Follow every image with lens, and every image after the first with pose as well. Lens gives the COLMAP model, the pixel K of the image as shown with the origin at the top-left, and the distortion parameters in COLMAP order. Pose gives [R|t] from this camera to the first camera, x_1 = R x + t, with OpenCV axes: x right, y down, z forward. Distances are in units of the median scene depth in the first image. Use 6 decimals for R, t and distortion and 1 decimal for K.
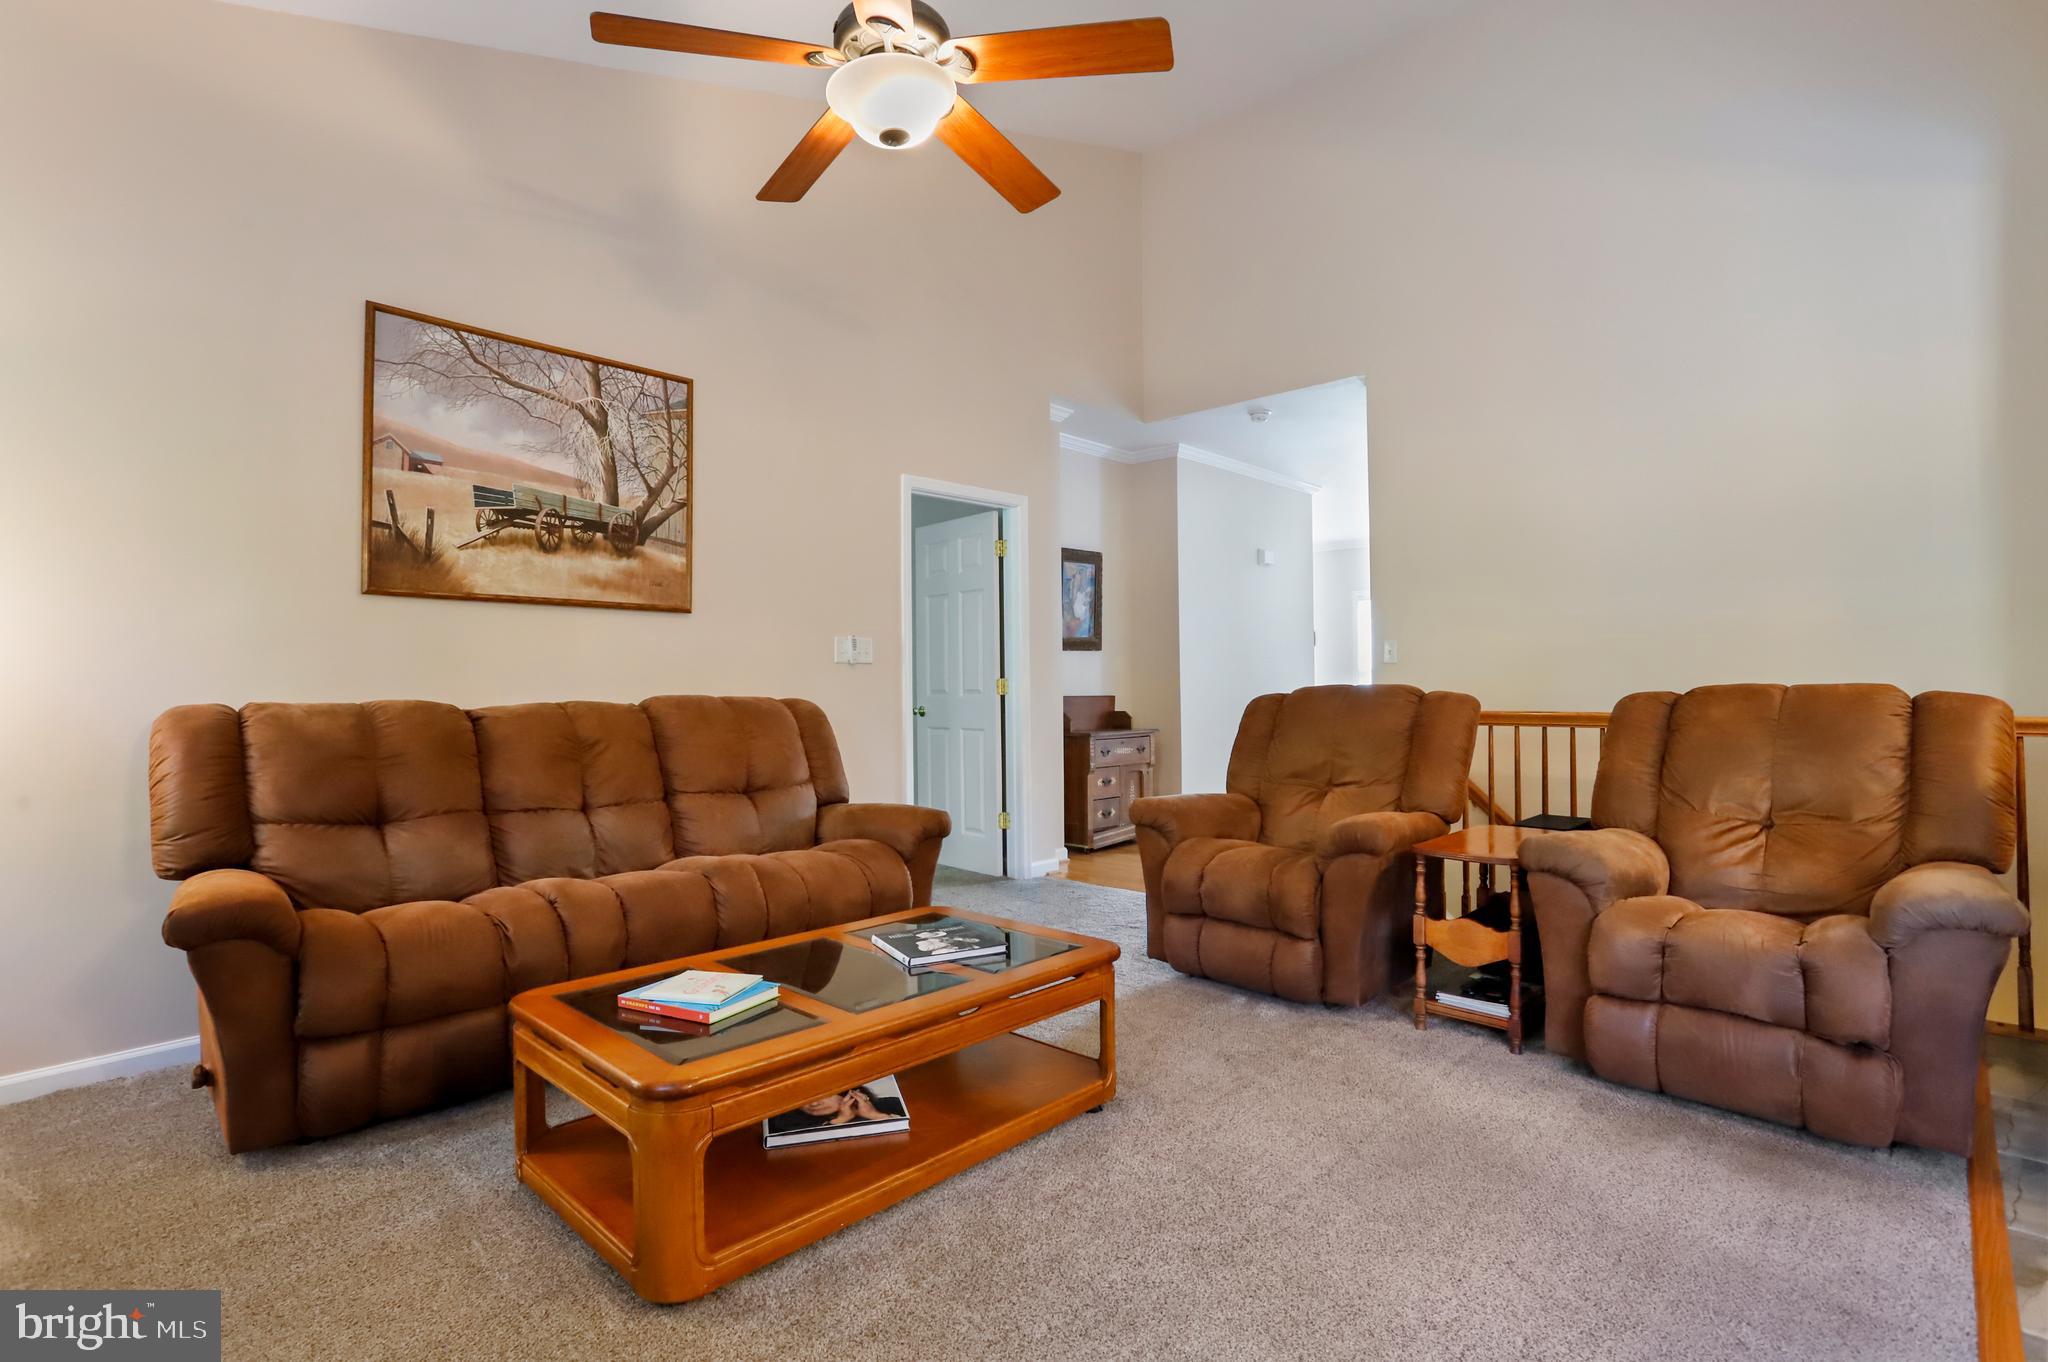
lens RADIAL K [[997.1, 0, 1019.5], [0, 997.1, 678.4], [0, 0, 1]] dist [-0.034297, 0.004175]
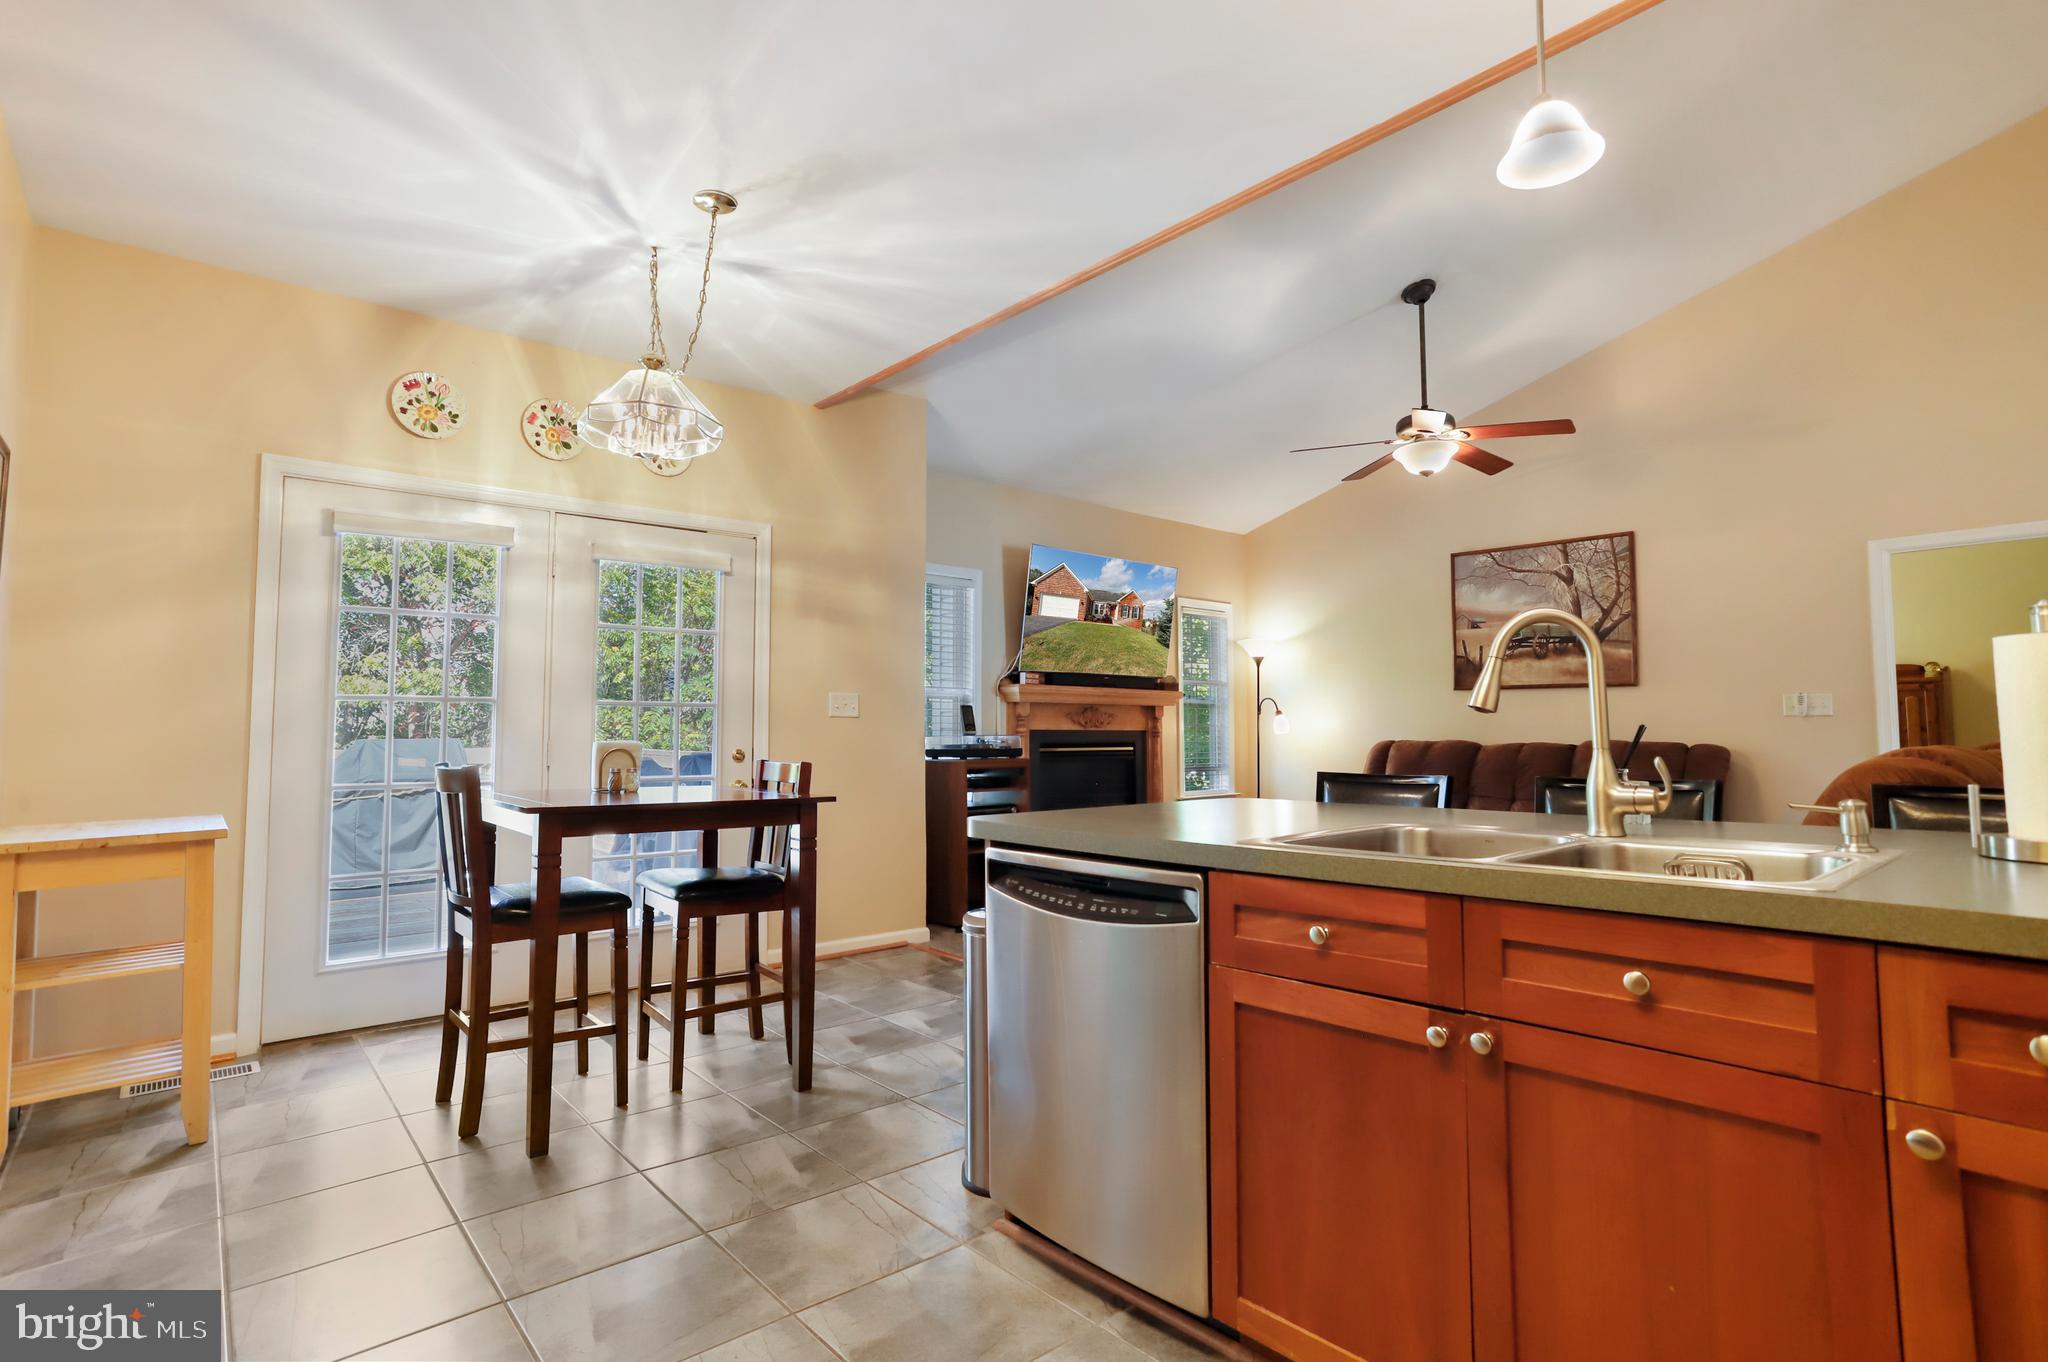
lens RADIAL K [[997.1, 0, 1012.2], [0, 997.1, 681.0], [0, 0, 1]] dist [-0.034297, 0.004175]
pose [[-0.104615, -0.041299, -0.993655, 1.419645], [0.012200, 0.999009, -0.042806, -0.023246], [0.994438, -0.016601, -0.104007, 0.239539]]
